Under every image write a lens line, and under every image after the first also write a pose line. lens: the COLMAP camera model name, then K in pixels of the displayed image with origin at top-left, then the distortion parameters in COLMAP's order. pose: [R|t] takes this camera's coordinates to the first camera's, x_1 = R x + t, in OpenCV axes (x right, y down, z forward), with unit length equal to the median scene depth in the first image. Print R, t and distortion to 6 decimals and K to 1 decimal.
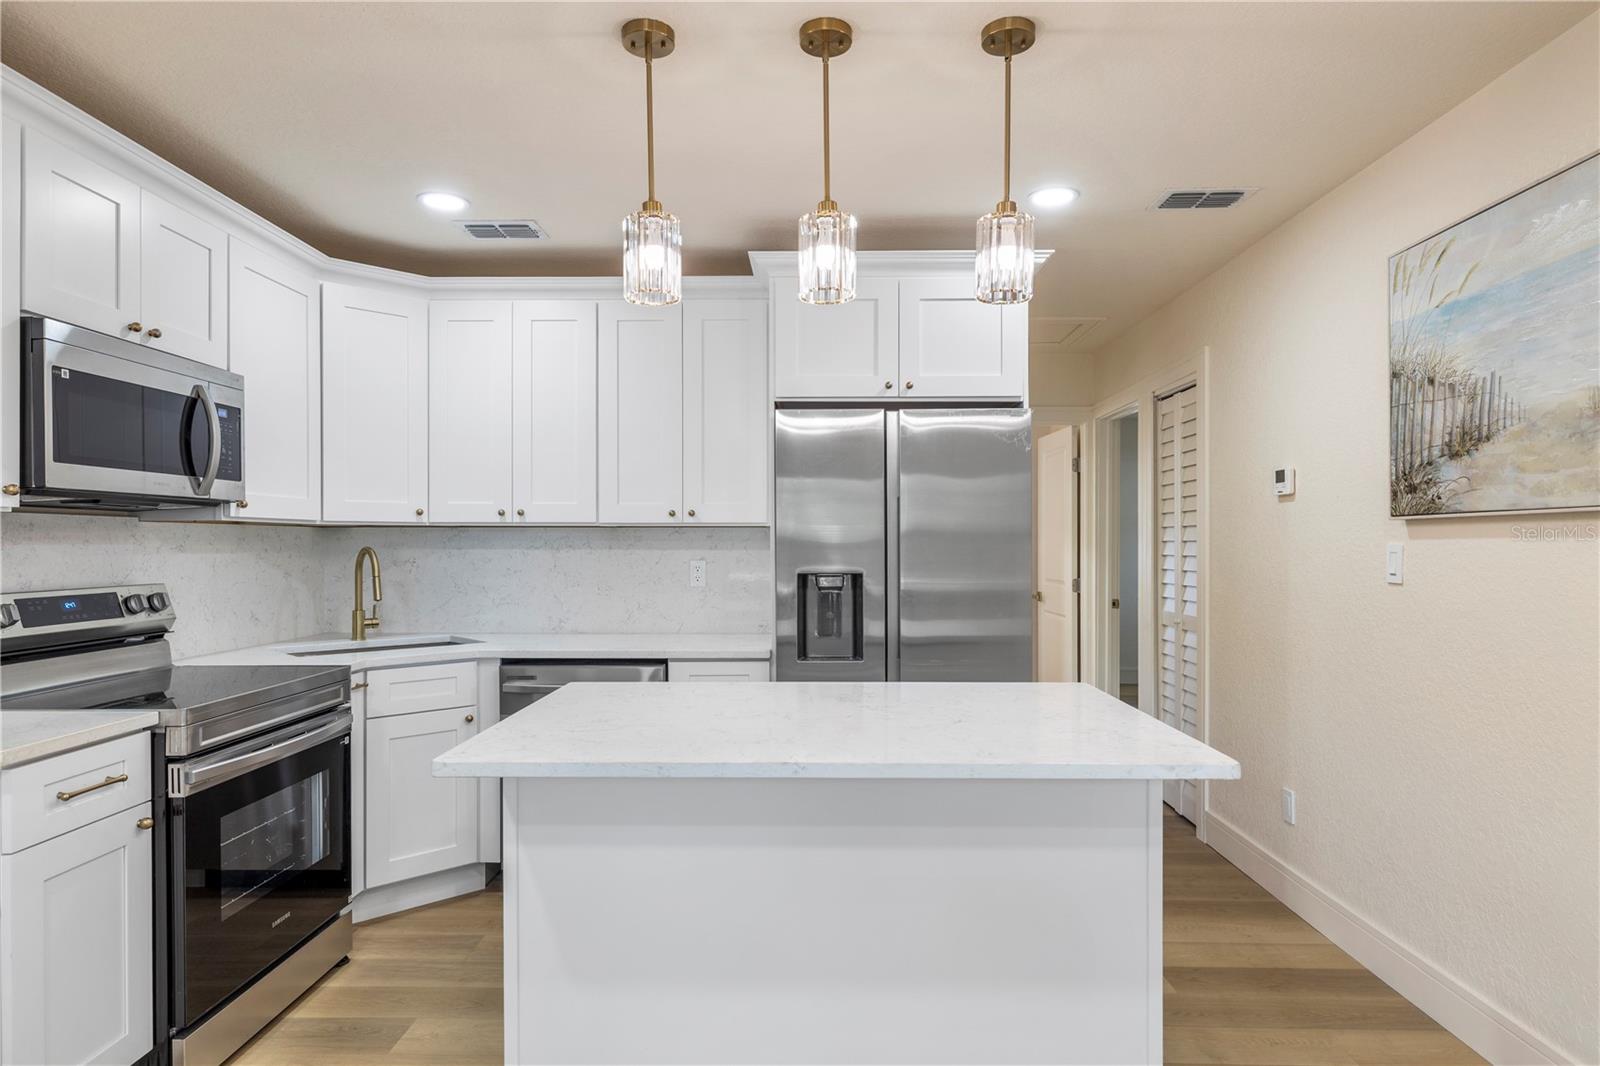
lens RADIAL K [[921.5, 0, 801.2], [0, 921.5, 542.3], [0, 0, 1]] dist [-0.000460, 0.000279]
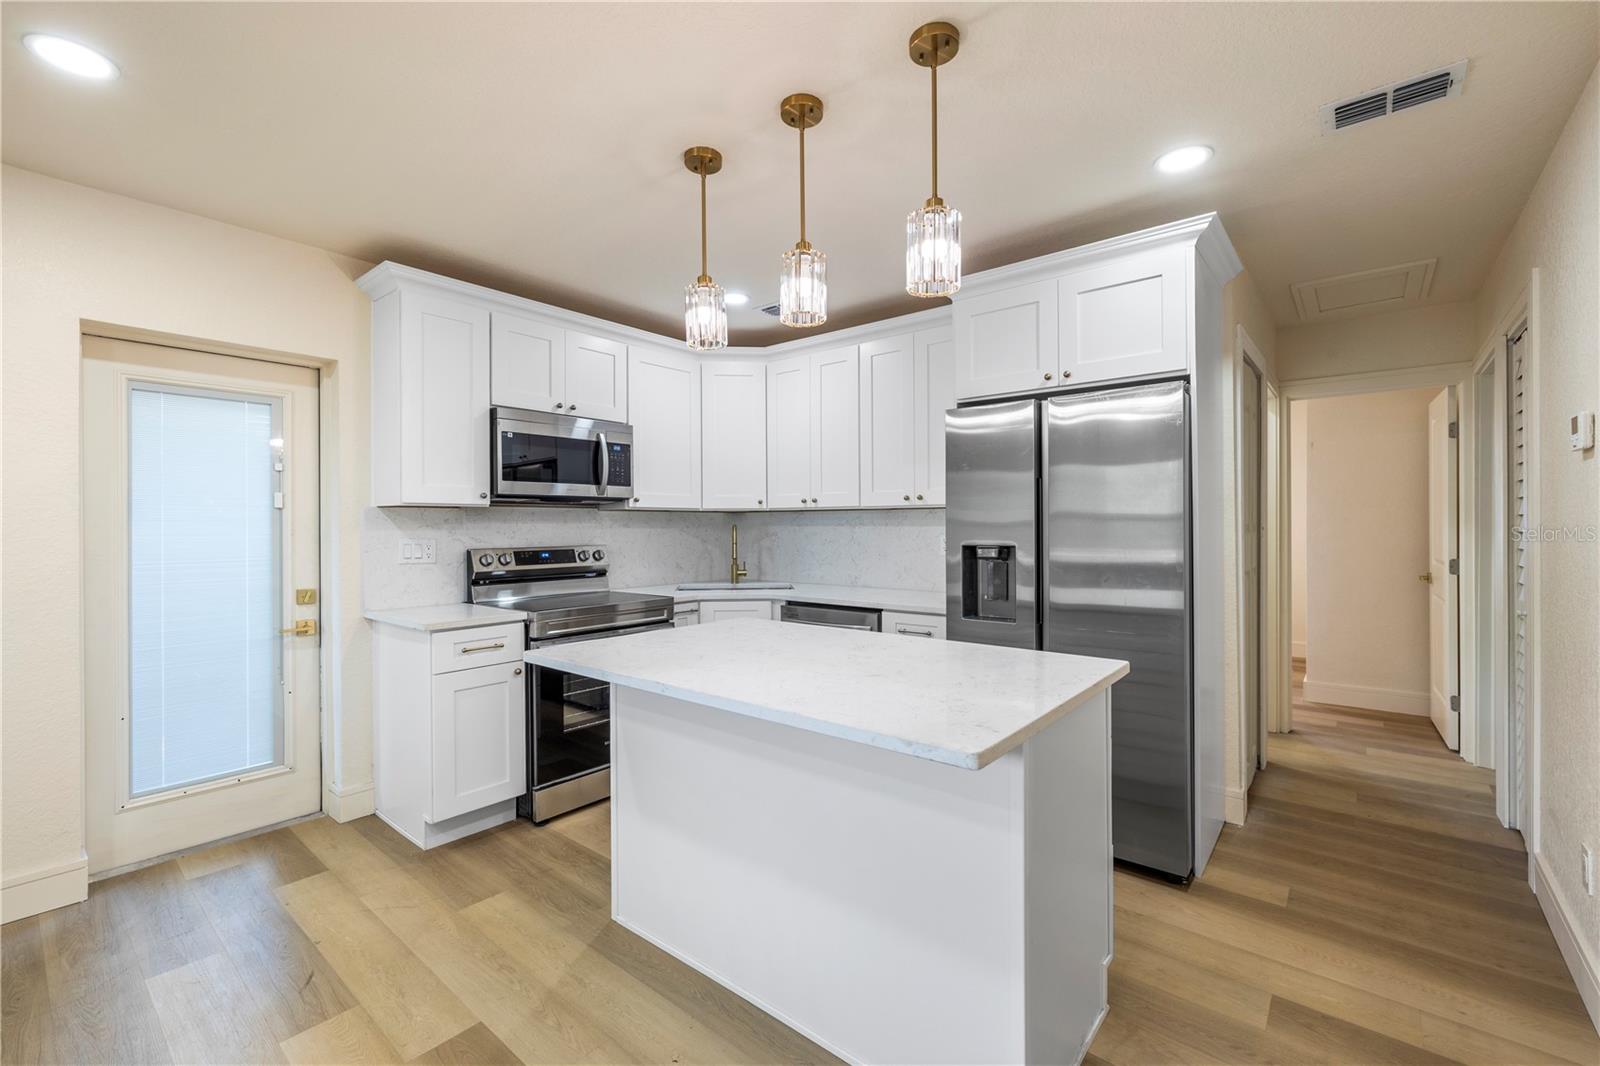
lens RADIAL K [[676.0, 0, 798.7], [0, 676.0, 526.5], [0, 0, 1]] dist [-0.000030, 0.000102]
pose [[0.780350, -0.001933, -0.625340, 0.409367], [0.005068, 0.999982, 0.003234, 0.006040], [0.625322, -0.005693, 0.780346, 0.196851]]
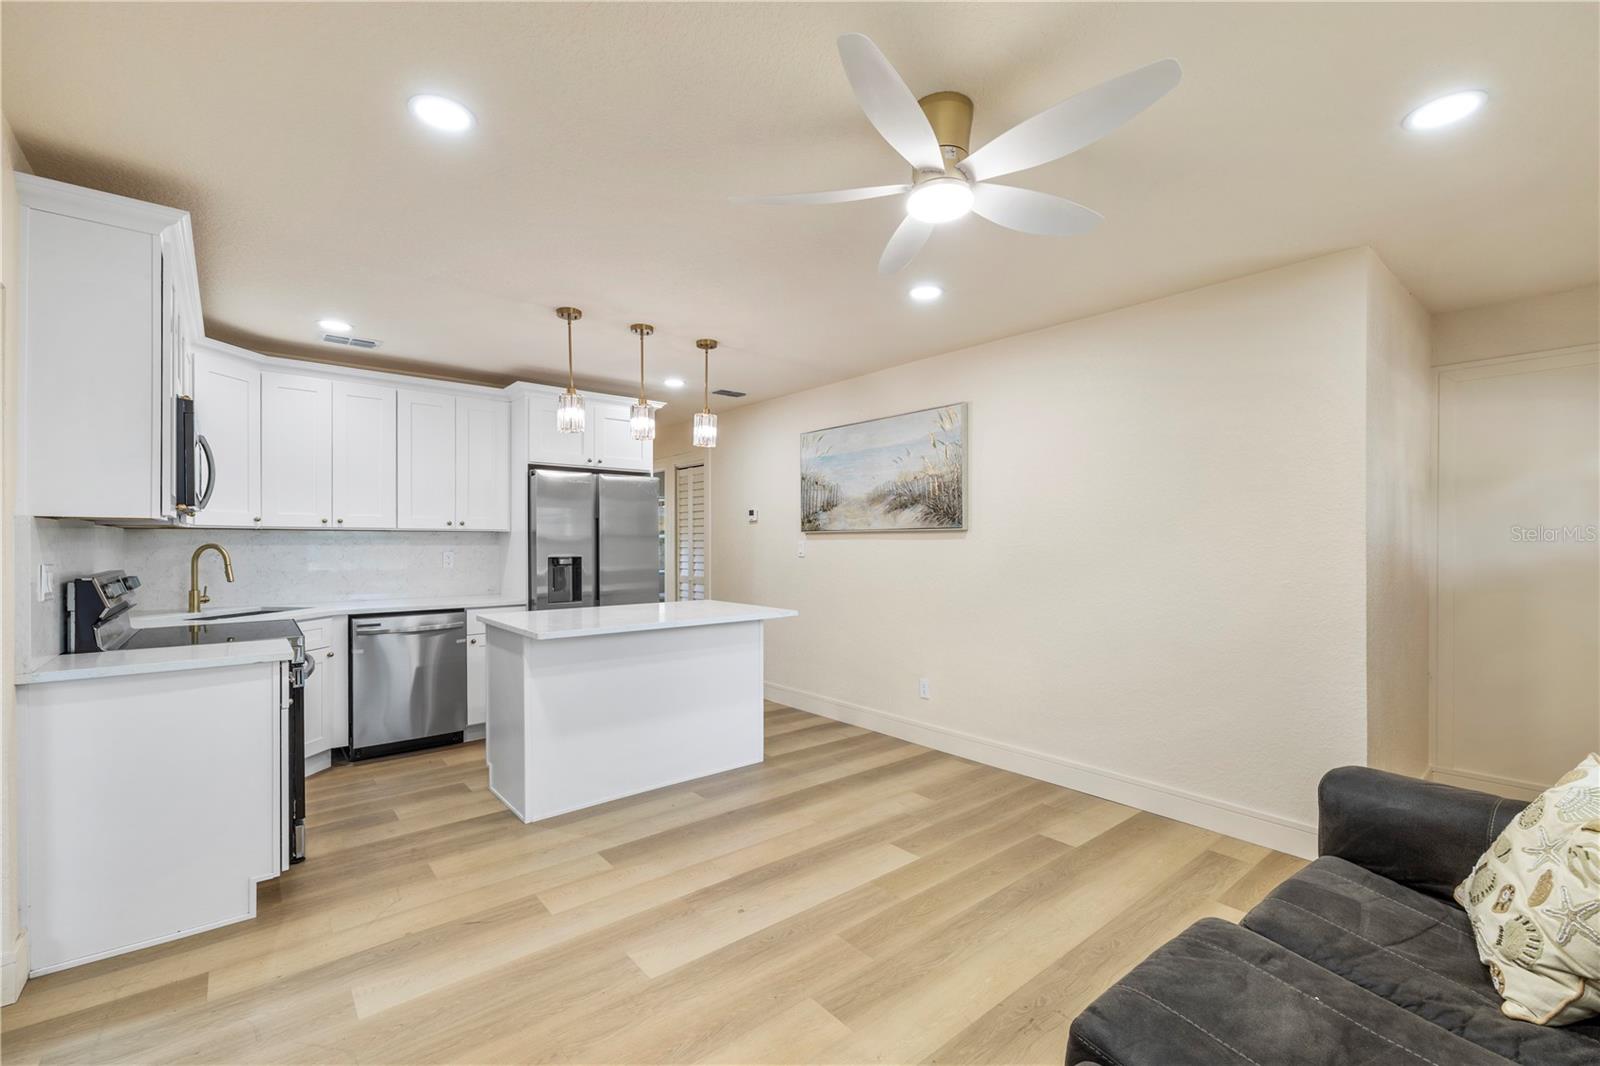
lens RADIAL K [[677.3, 0, 794.4], [0, 677.3, 543.2], [0, 0, 1]] dist [-0.000035, -0.000047]
pose [[0.758063, -0.000735, 0.652181, -0.566456], [-0.001304, 0.999996, 0.002644, 0.000641], [-0.652180, -0.002855, 0.758059, -0.408216]]
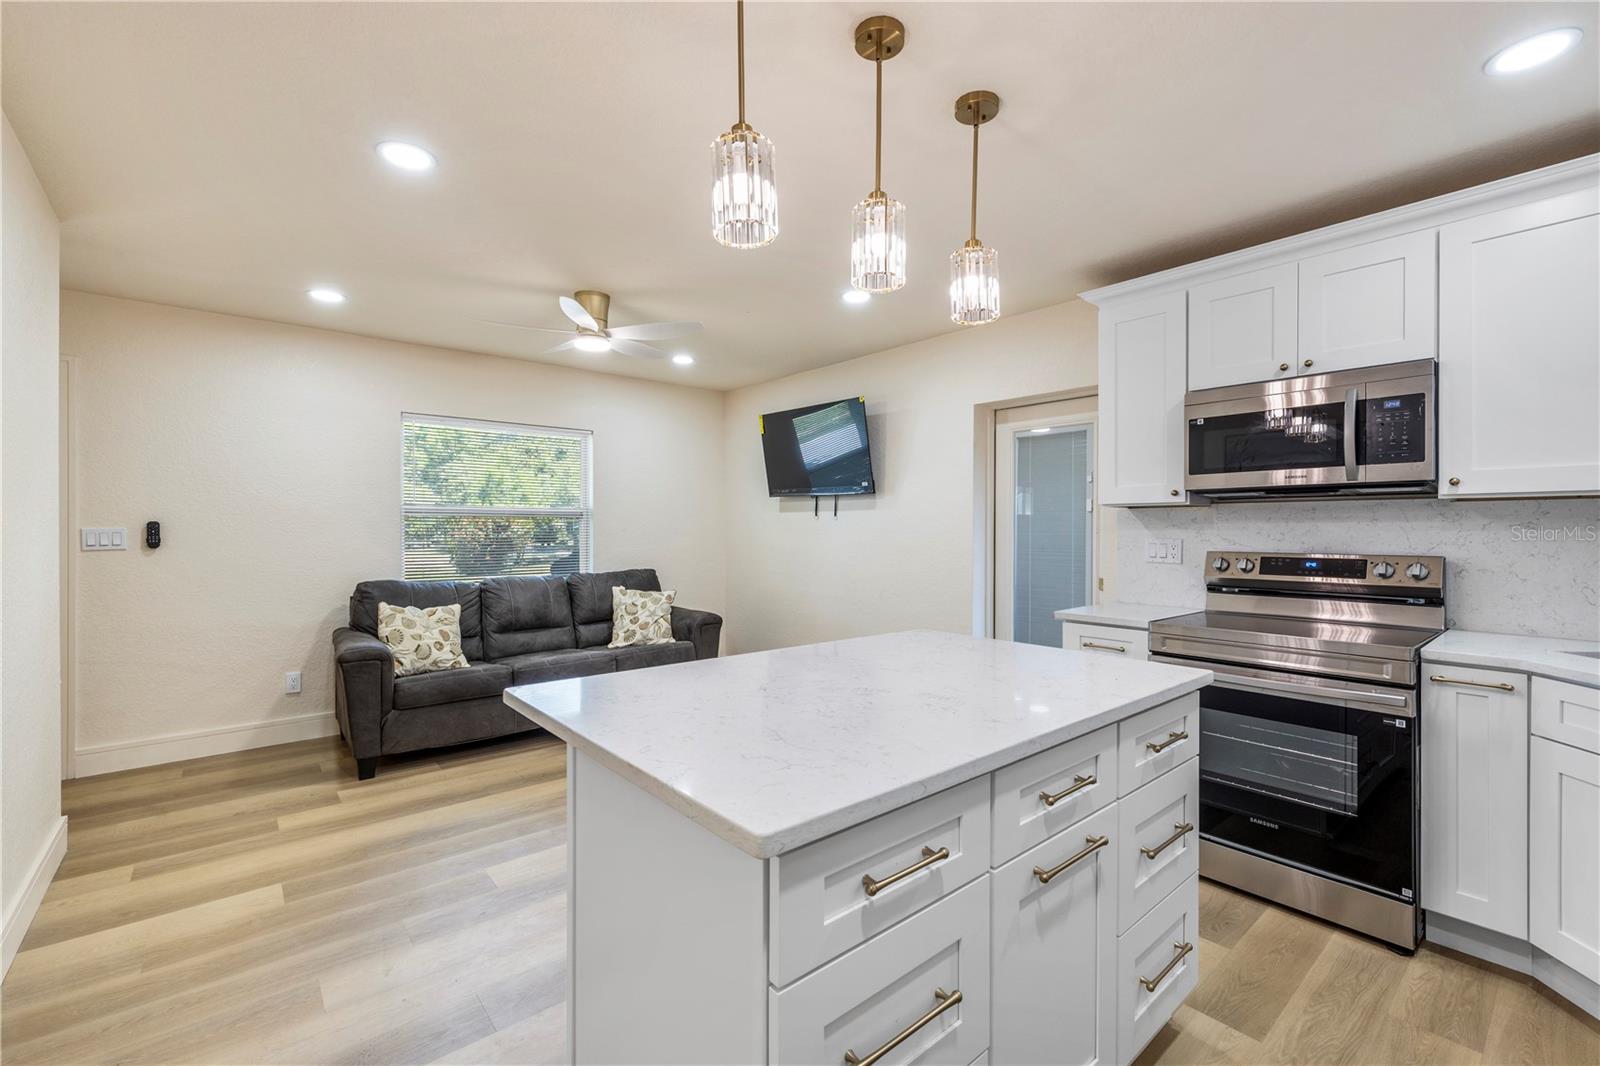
lens RADIAL K [[676.2, 0, 800.0], [0, 676.2, 533.0], [0, 0, 1]] dist [0.002508, 0.000315]
pose [[-0.749216, 0.003456, -0.662317, 0.421281], [-0.000358, 0.999984, 0.005624, 0.011041], [0.662326, 0.004451, -0.749203, 1.053401]]
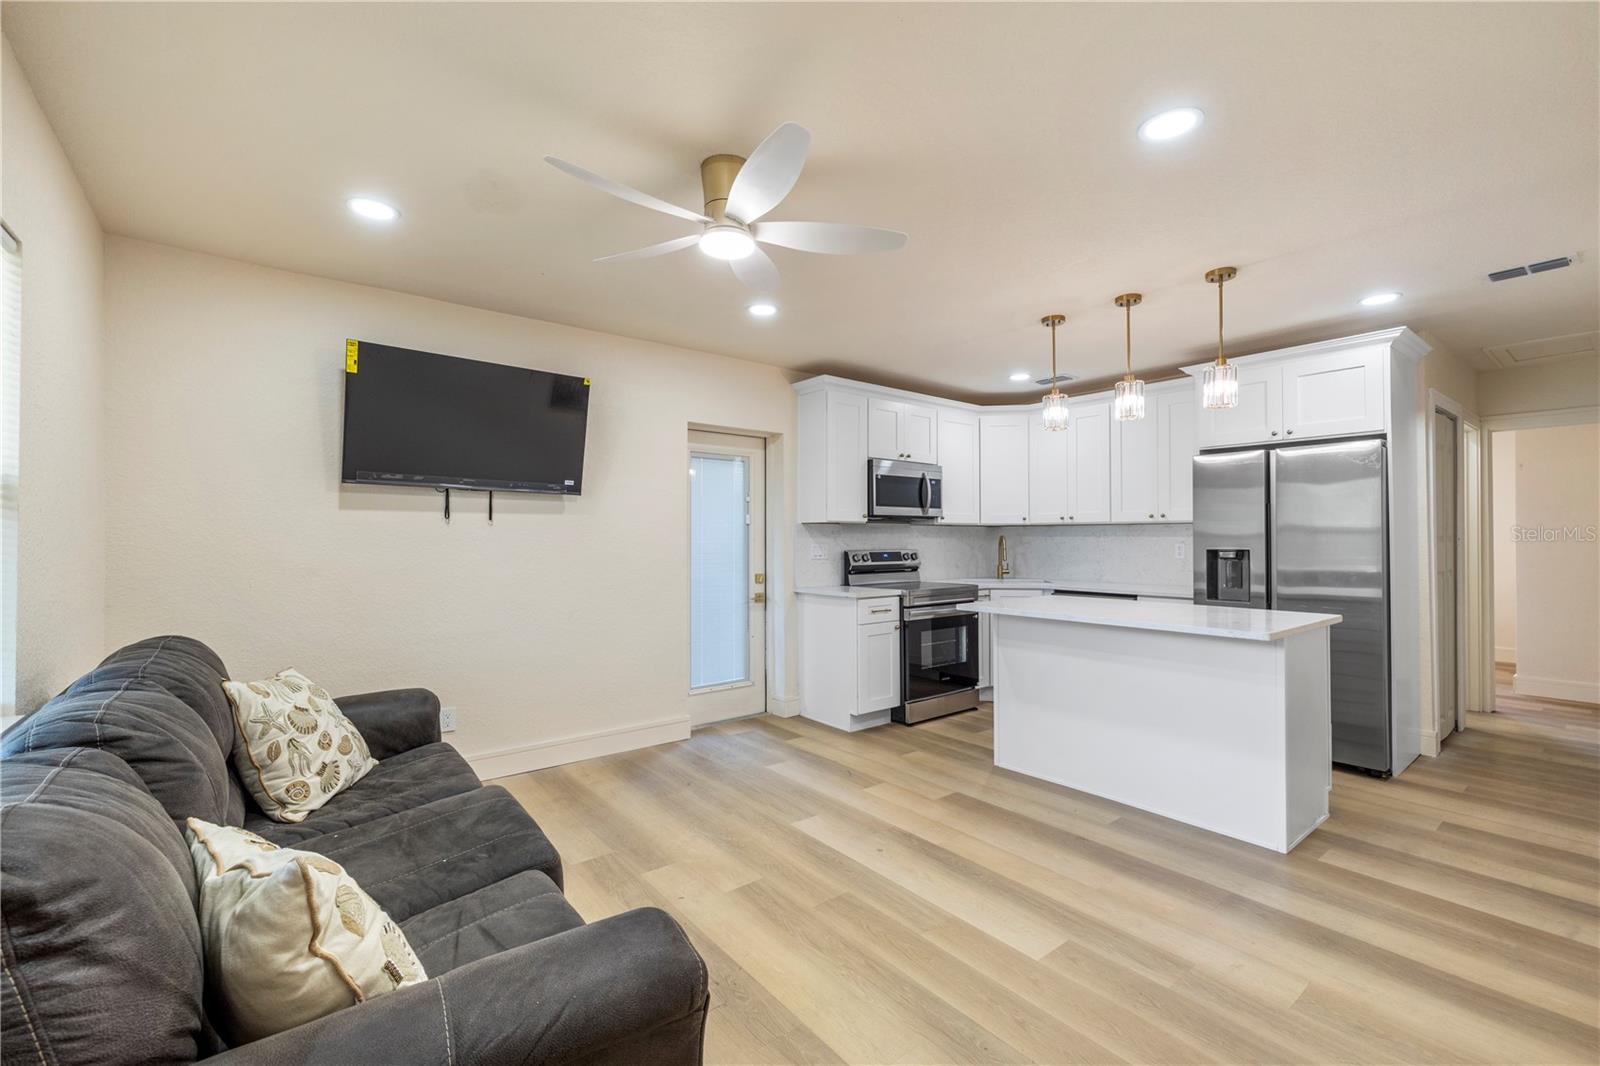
lens RADIAL K [[676.2, 0, 800.0], [0, 676.2, 533.0], [0, 0, 1]] dist [0.002508, 0.000315]
pose [[0.635482, -0.006665, -0.772087, 0.532772], [0.001759, 0.999973, -0.007185, 0.011587], [0.772113, 0.003208, 0.635477, -0.432490]]
